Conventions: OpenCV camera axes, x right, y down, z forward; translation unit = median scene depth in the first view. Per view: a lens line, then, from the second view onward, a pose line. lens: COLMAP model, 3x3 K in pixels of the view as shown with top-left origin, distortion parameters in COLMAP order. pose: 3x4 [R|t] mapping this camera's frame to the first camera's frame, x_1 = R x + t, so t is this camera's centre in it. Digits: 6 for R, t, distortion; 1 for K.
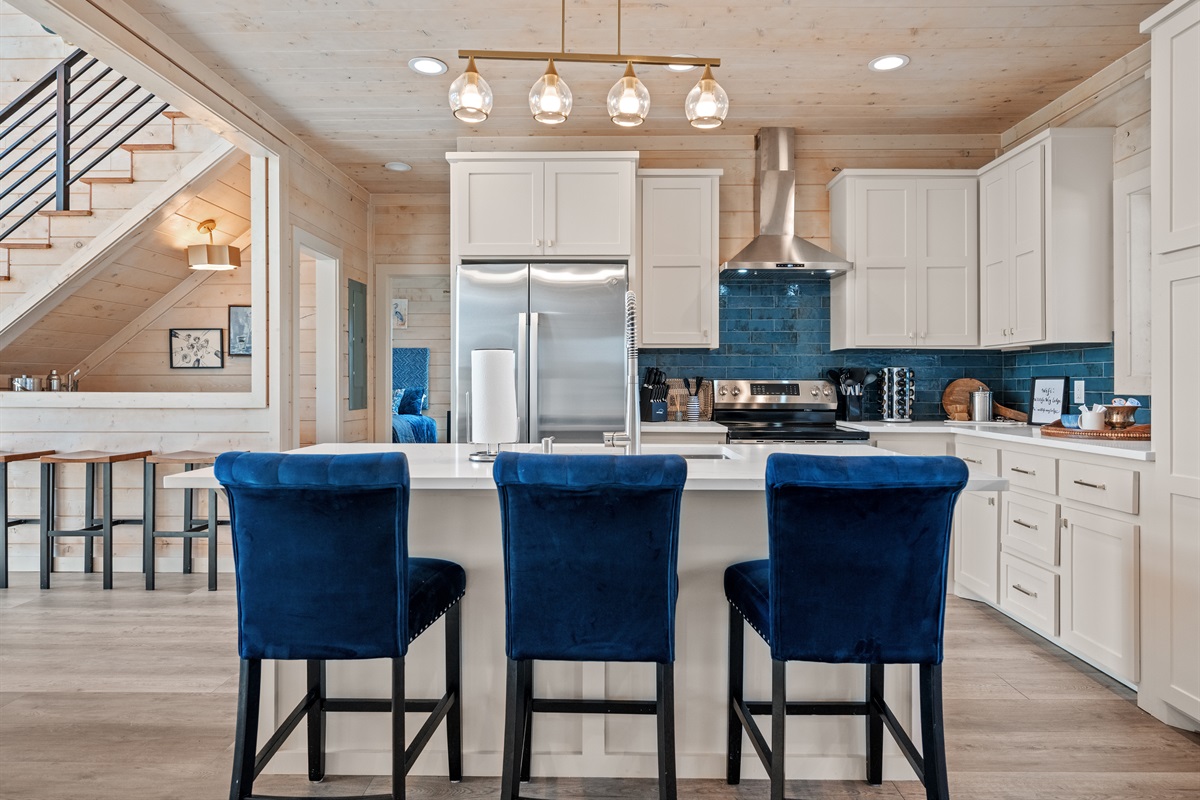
lens RADIAL K [[691.2, 0, 610.4], [0, 691.2, 380.6], [0, 0, 1]] dist [-0.007253, -0.002185]
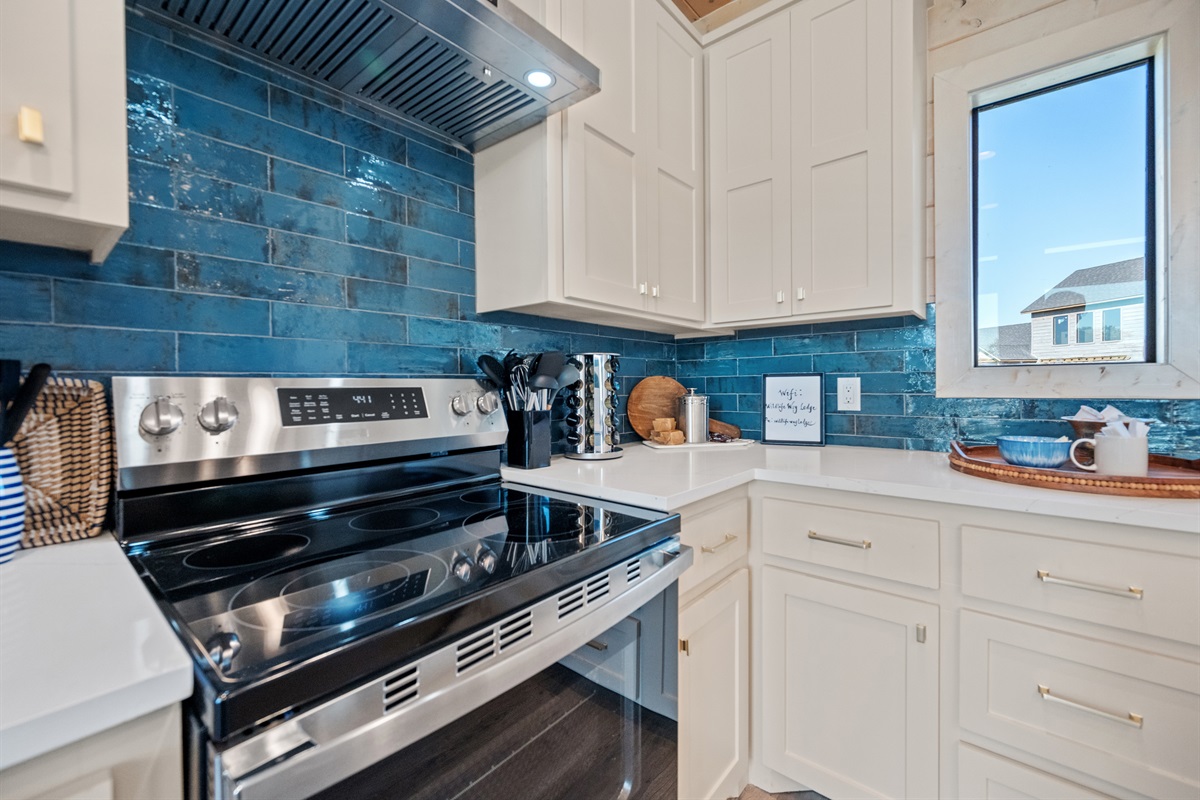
lens RADIAL K [[493.2, 0, 599.1], [0, 493.2, 387.0], [0, 0, 1]] dist [0.000913, 0.000068]
pose [[0.641986, -0.012064, 0.766622, 0.127090], [0.005399, 0.999923, 0.011215, 0.002065], [-0.766698, -0.003061, 0.642001, 0.758083]]
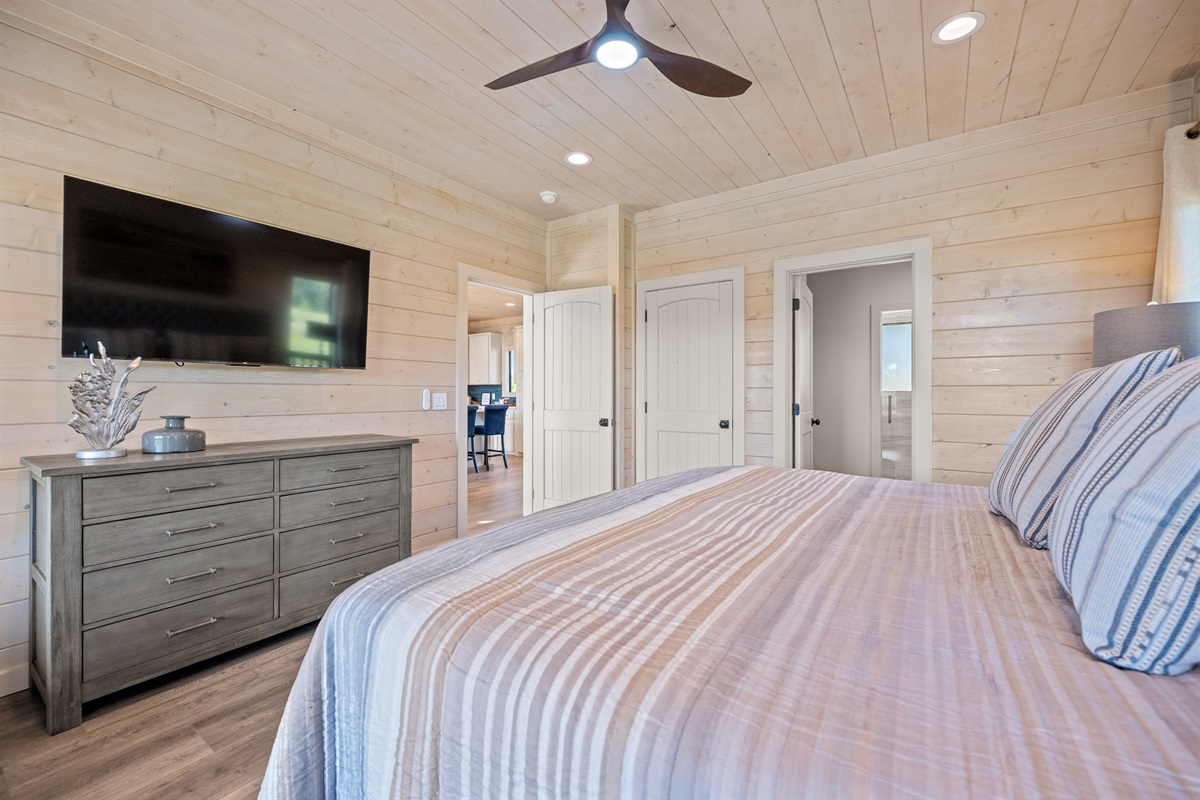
lens RADIAL K [[489.1, 0, 601.6], [0, 489.1, 393.0], [0, 0, 1]] dist [0.003110, 0.000205]
pose [[0.570803, 0.000904, 0.821087, -1.178219], [-0.006974, 0.999969, 0.003747, -0.017909], [-0.821058, -0.007865, 0.570791, -1.046970]]
